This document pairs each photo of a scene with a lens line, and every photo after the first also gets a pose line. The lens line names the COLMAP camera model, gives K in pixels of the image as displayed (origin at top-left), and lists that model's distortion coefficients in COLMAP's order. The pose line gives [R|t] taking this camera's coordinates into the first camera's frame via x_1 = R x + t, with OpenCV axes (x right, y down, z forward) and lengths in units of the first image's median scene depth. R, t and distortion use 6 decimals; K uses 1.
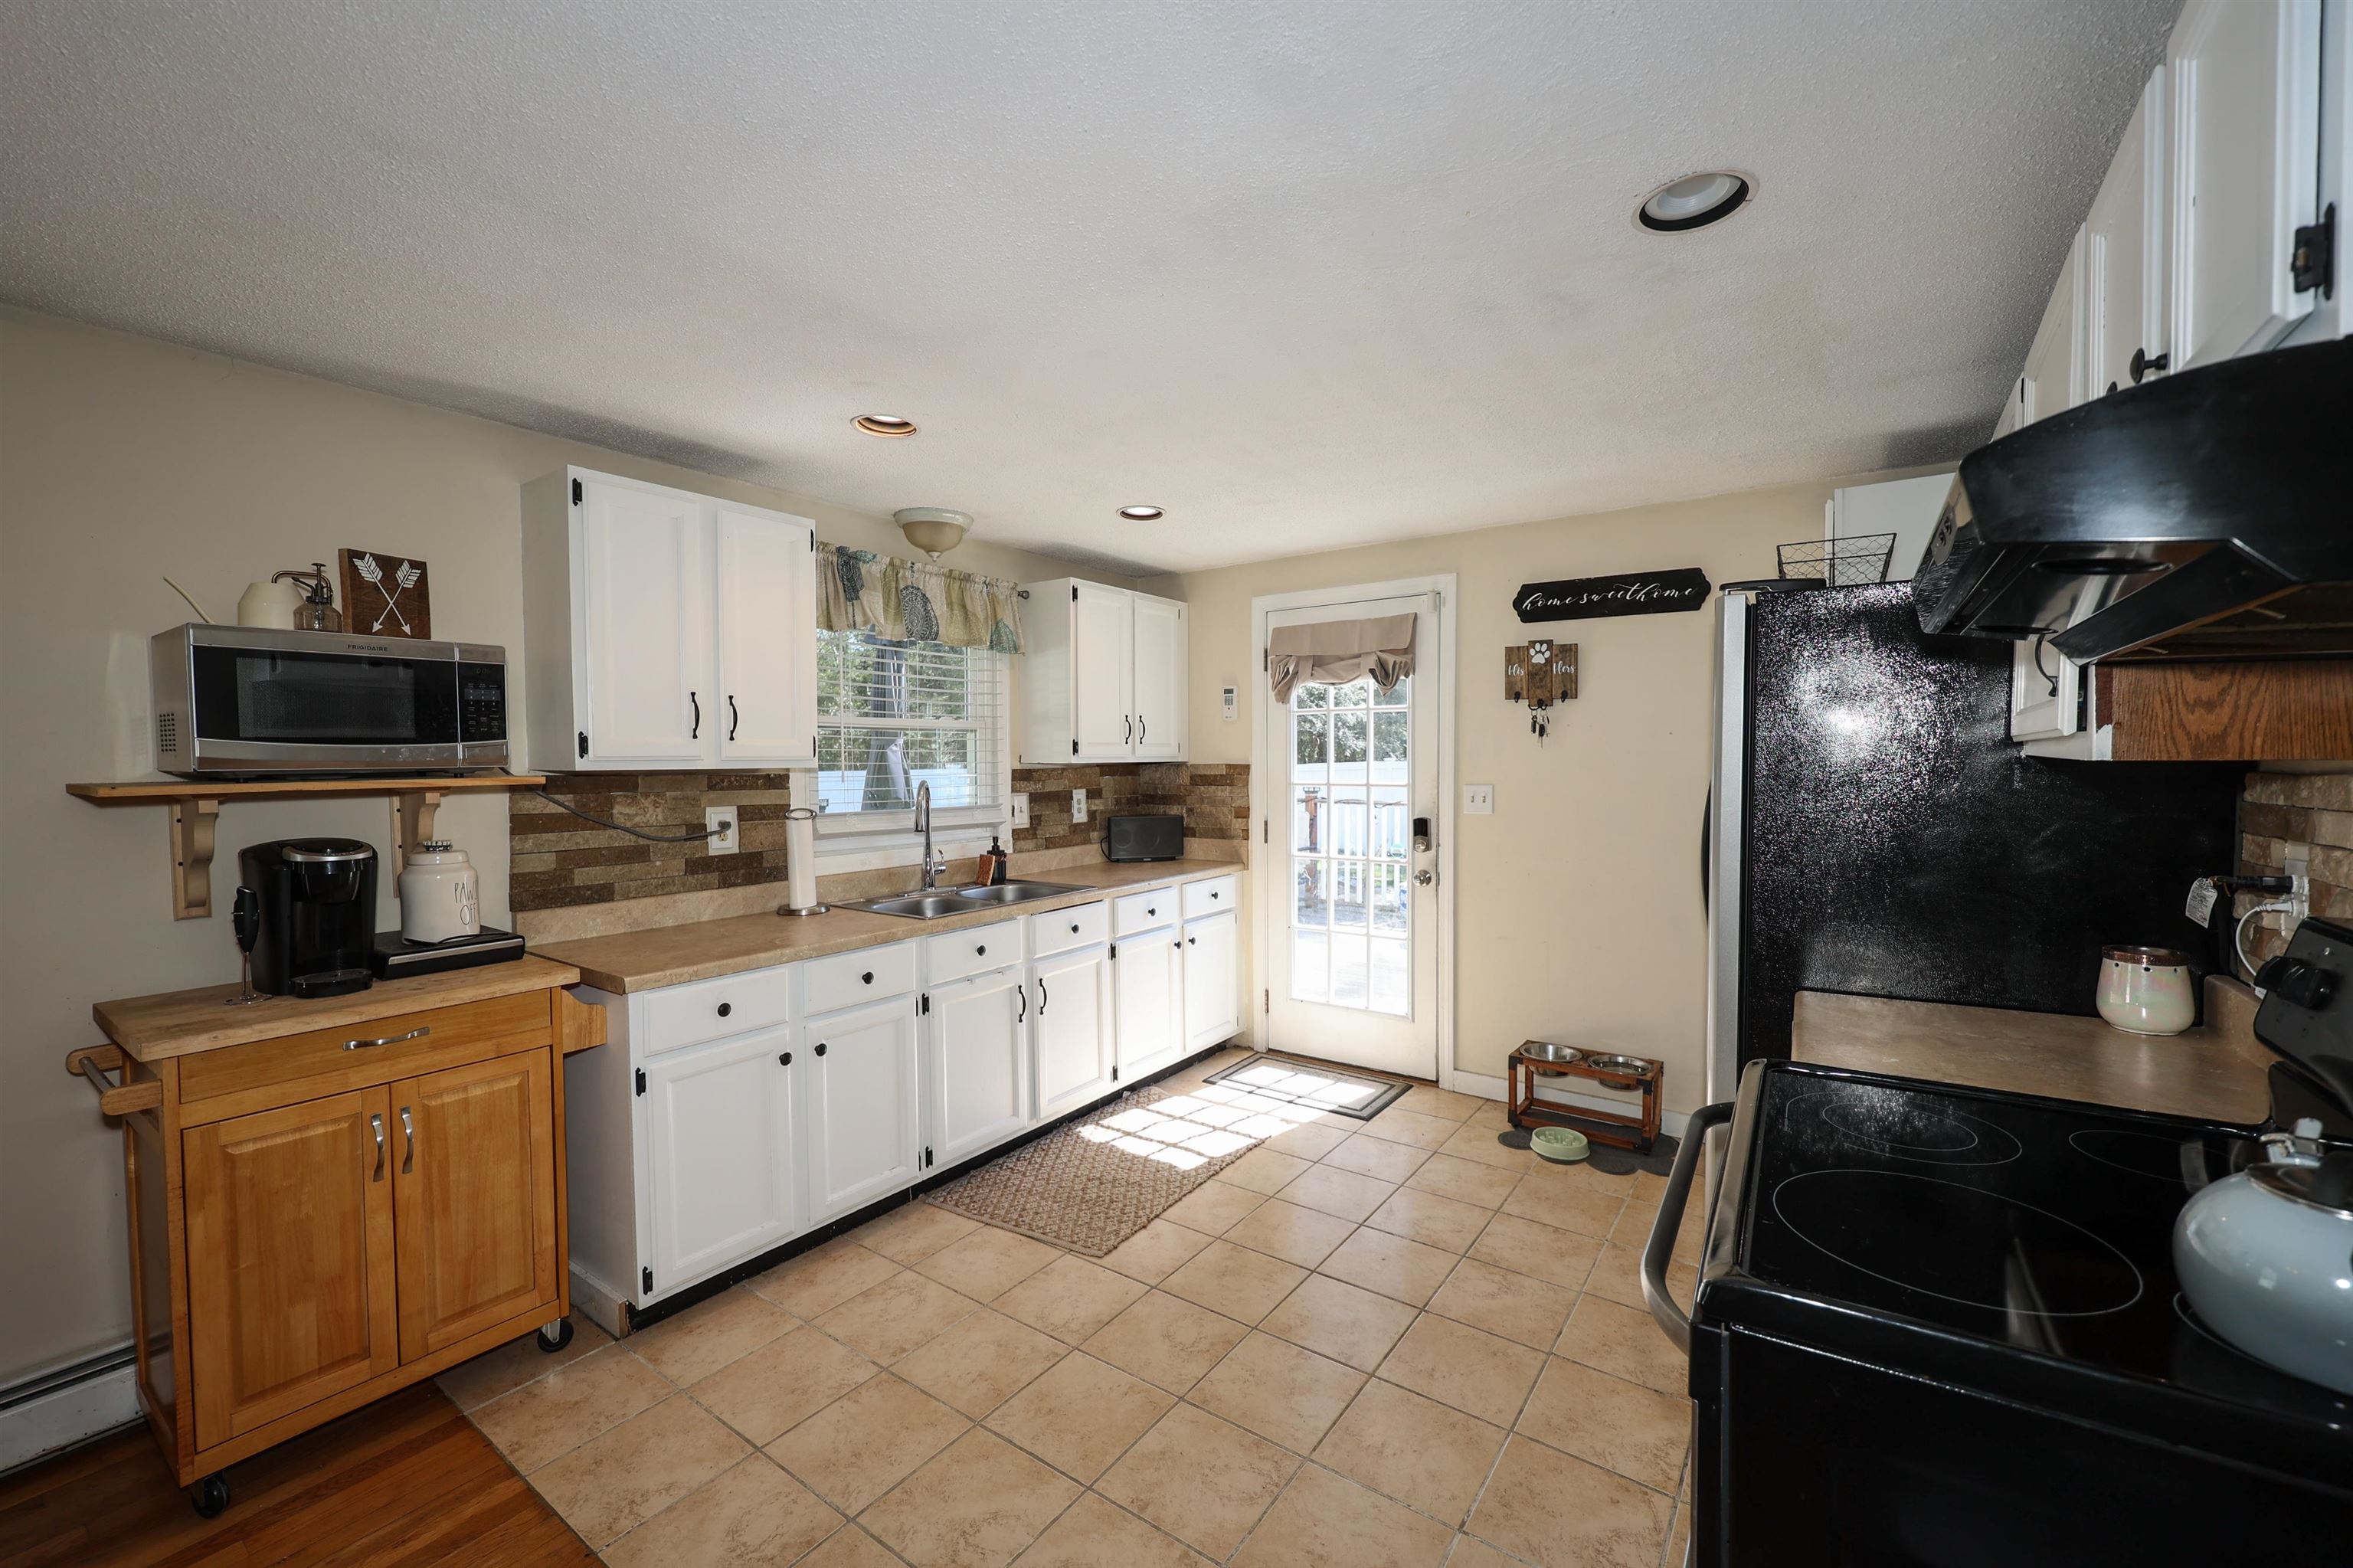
lens RADIAL K [[951.1, 0, 1182.6], [0, 951.1, 794.2], [0, 0, 1]] dist [-0.002215, 0.000248]
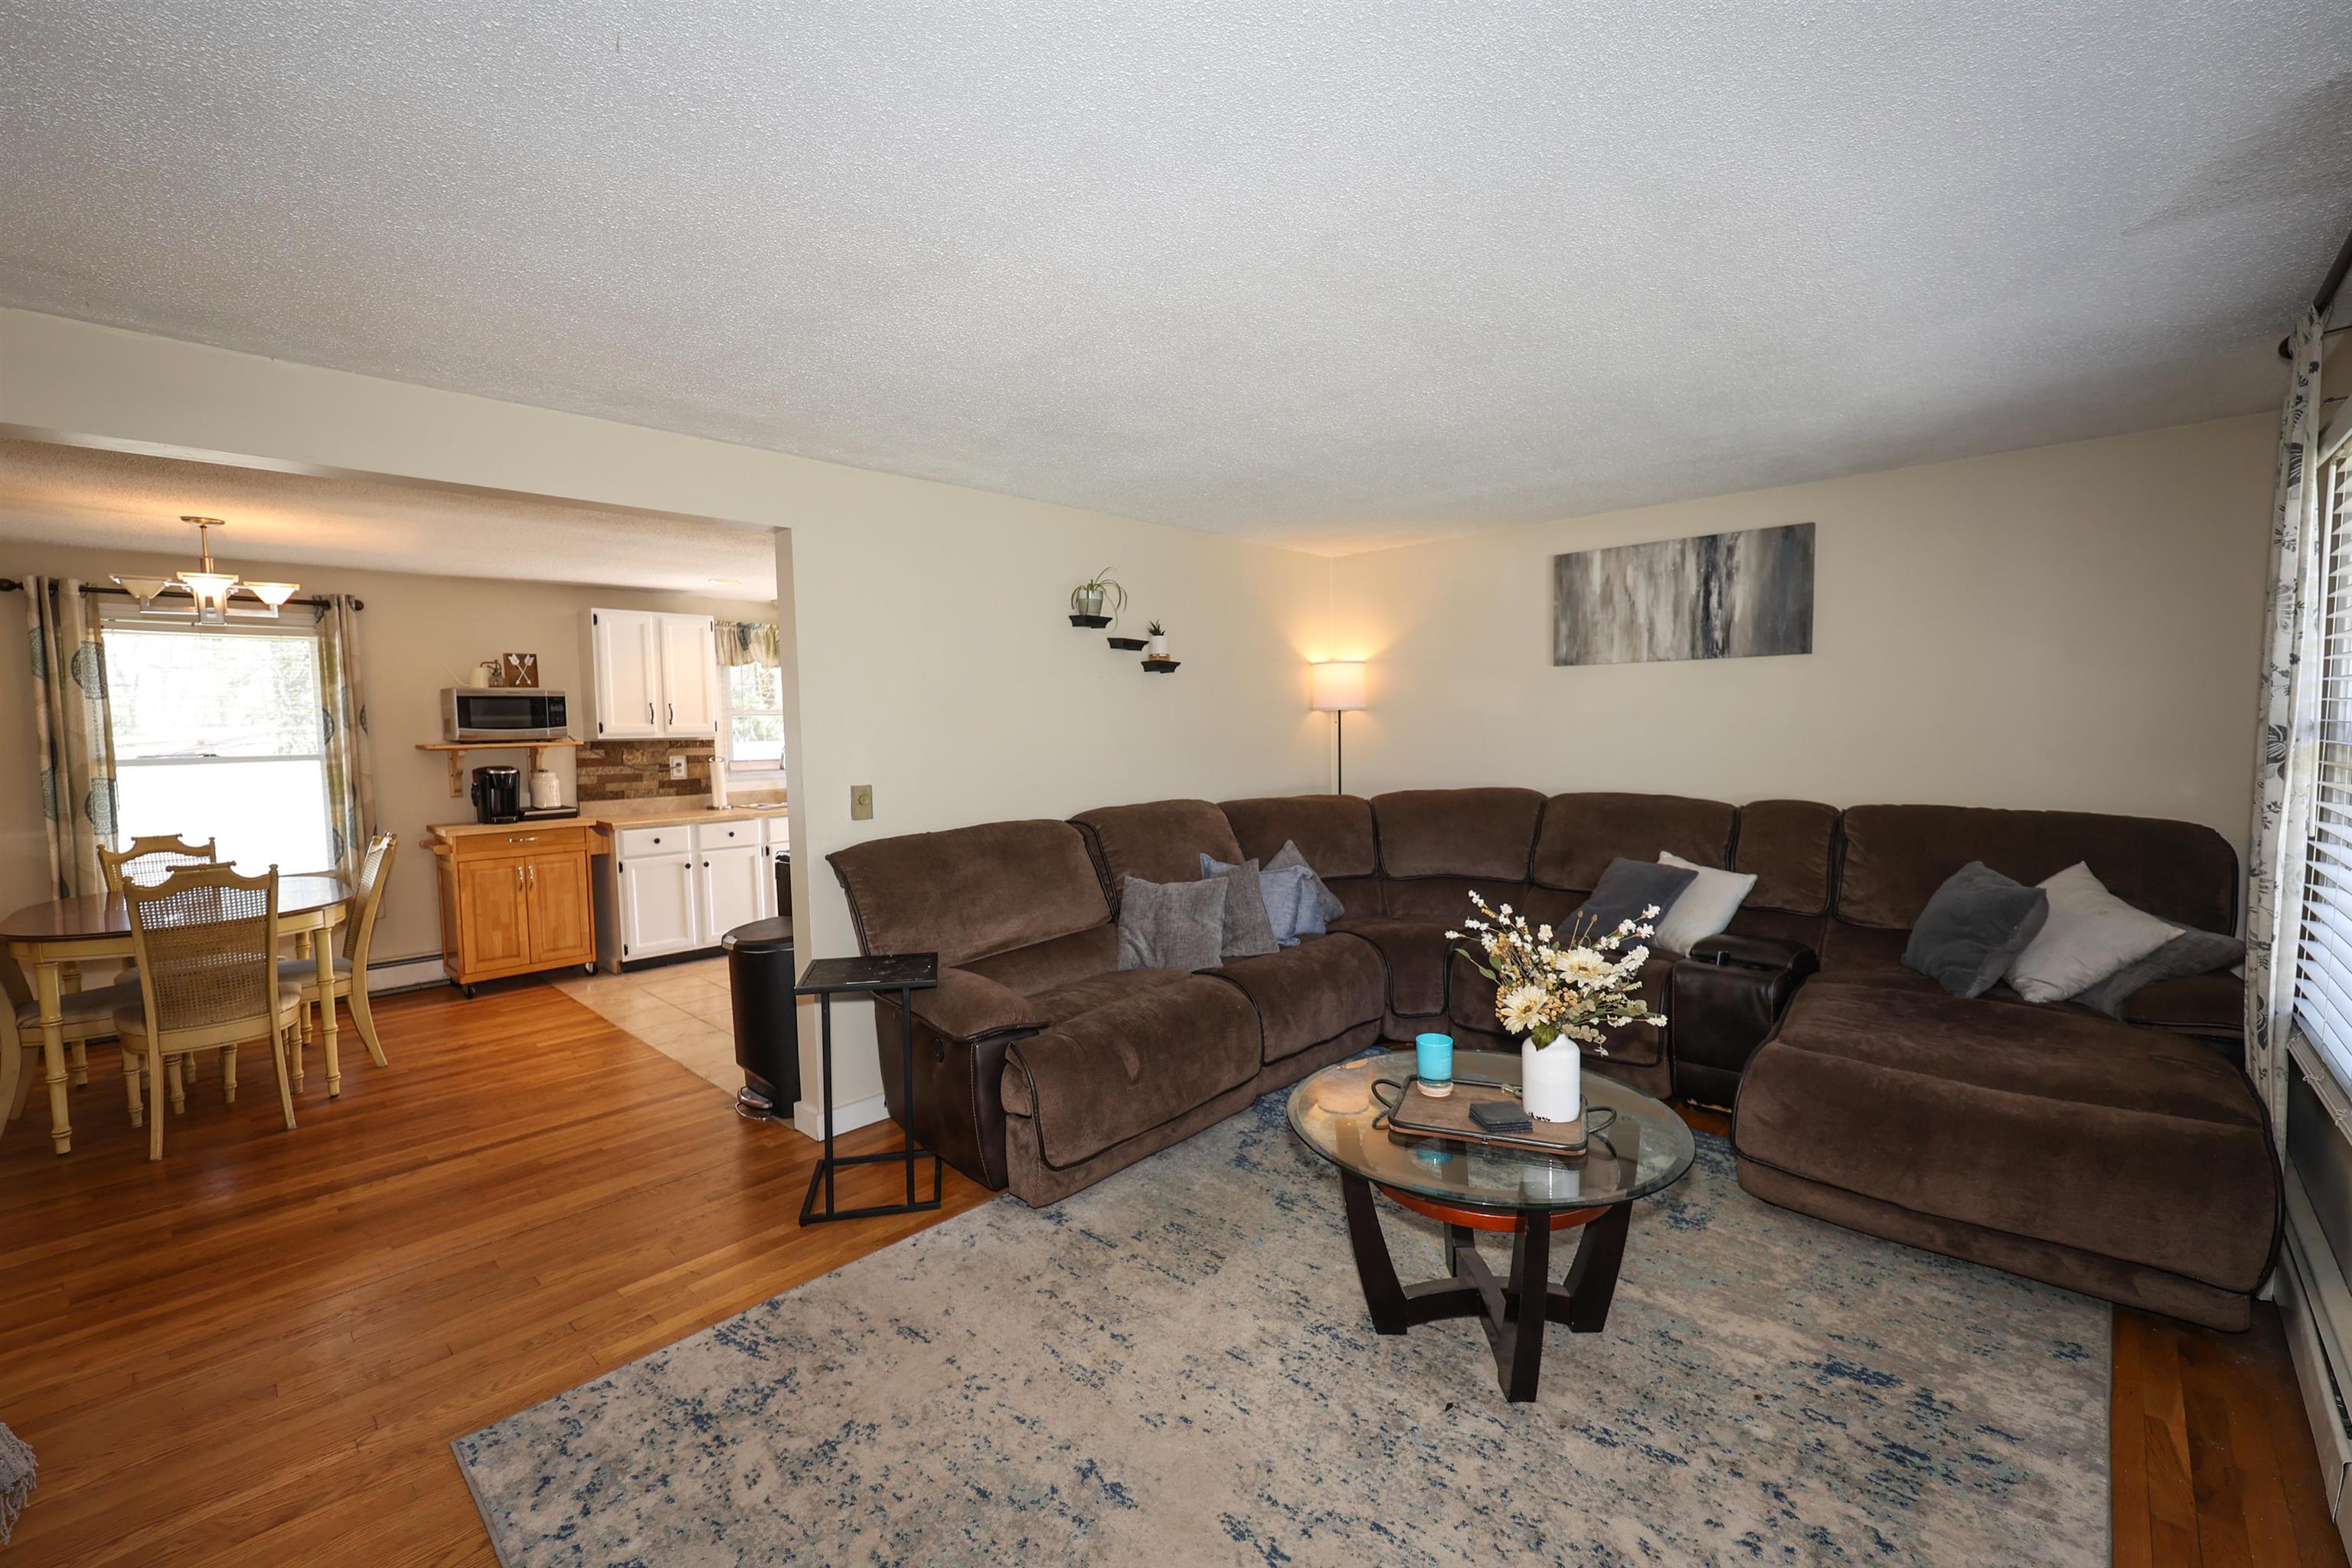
lens RADIAL K [[950.6, 0, 1165.2], [0, 950.6, 786.8], [0, 0, 1]] dist [-0.002215, 0.000248]
pose [[0.989767, -0.006062, -0.142561, 0.745123], [0.009553, 0.999671, 0.023811, 0.035275], [0.142370, -0.024929, 0.989499, -0.773728]]
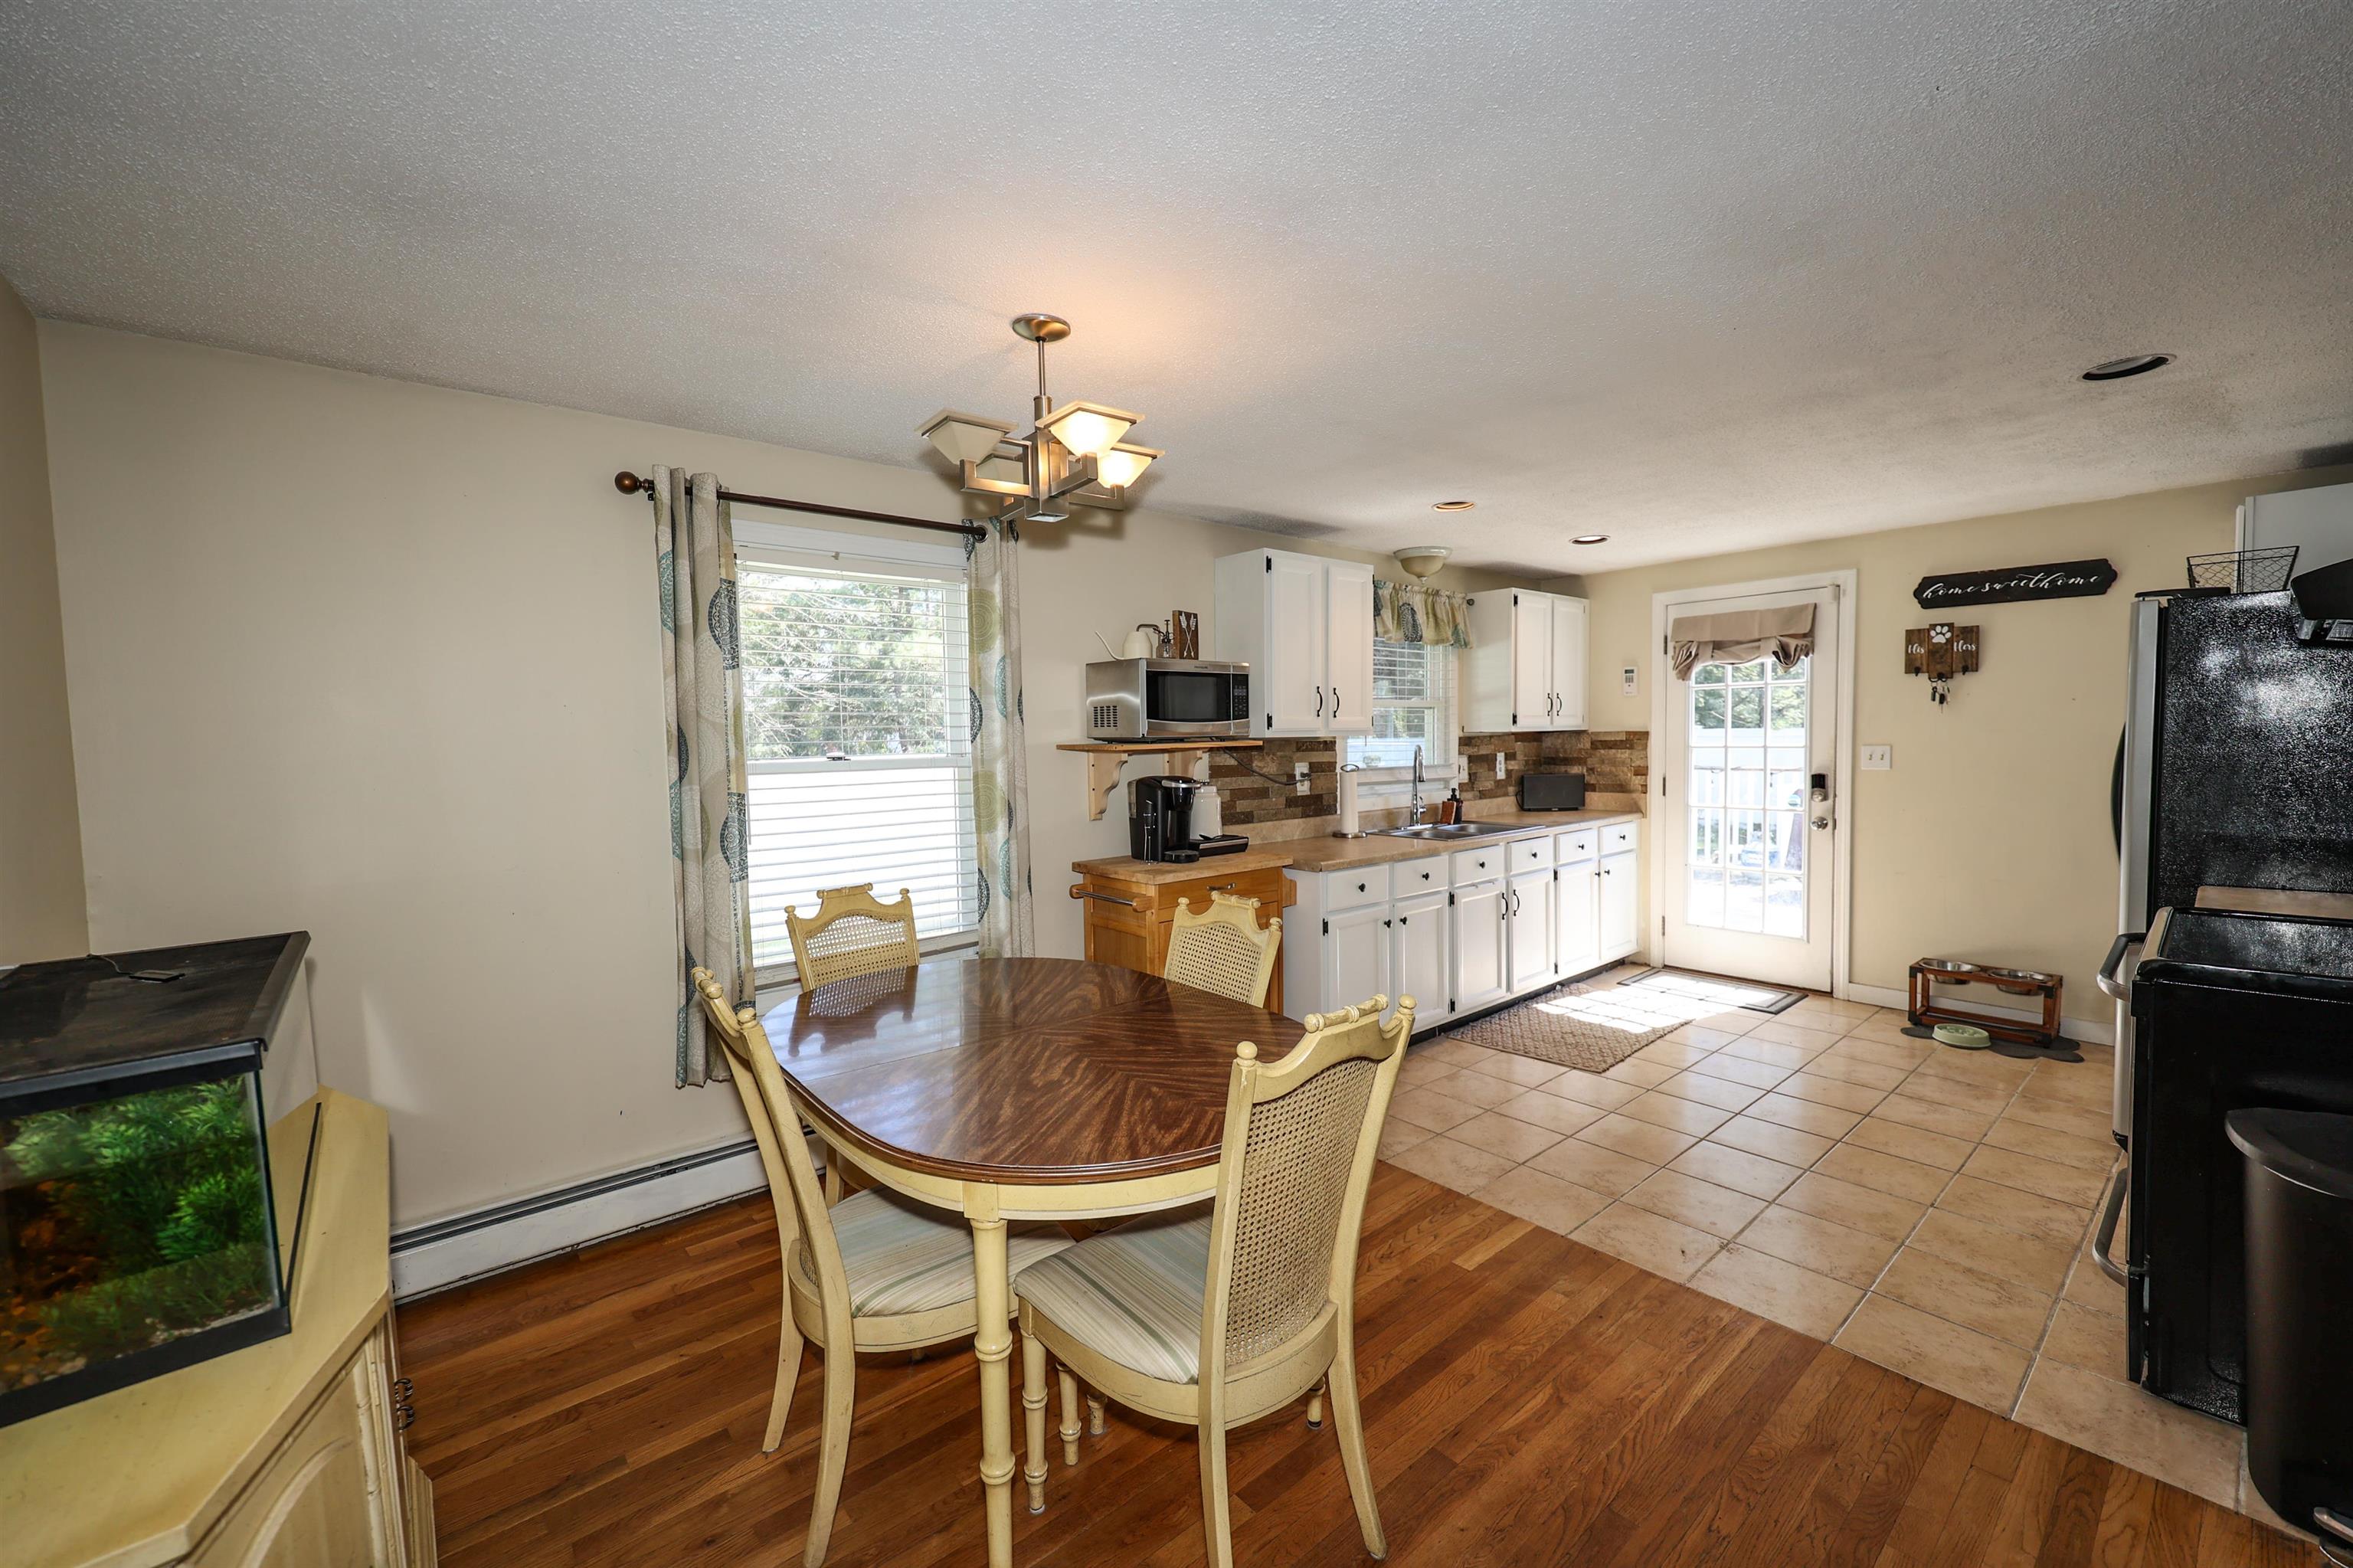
lens RADIAL K [[951.1, 0, 1175.8], [0, 951.1, 784.4], [0, 0, 1]] dist [-0.002215, 0.000248]
pose [[0.967791, 0.001879, -0.251750, -0.263817], [0.002168, 0.999873, 0.015797, 0.020290], [0.251747, -0.015834, 0.967663, -0.416324]]
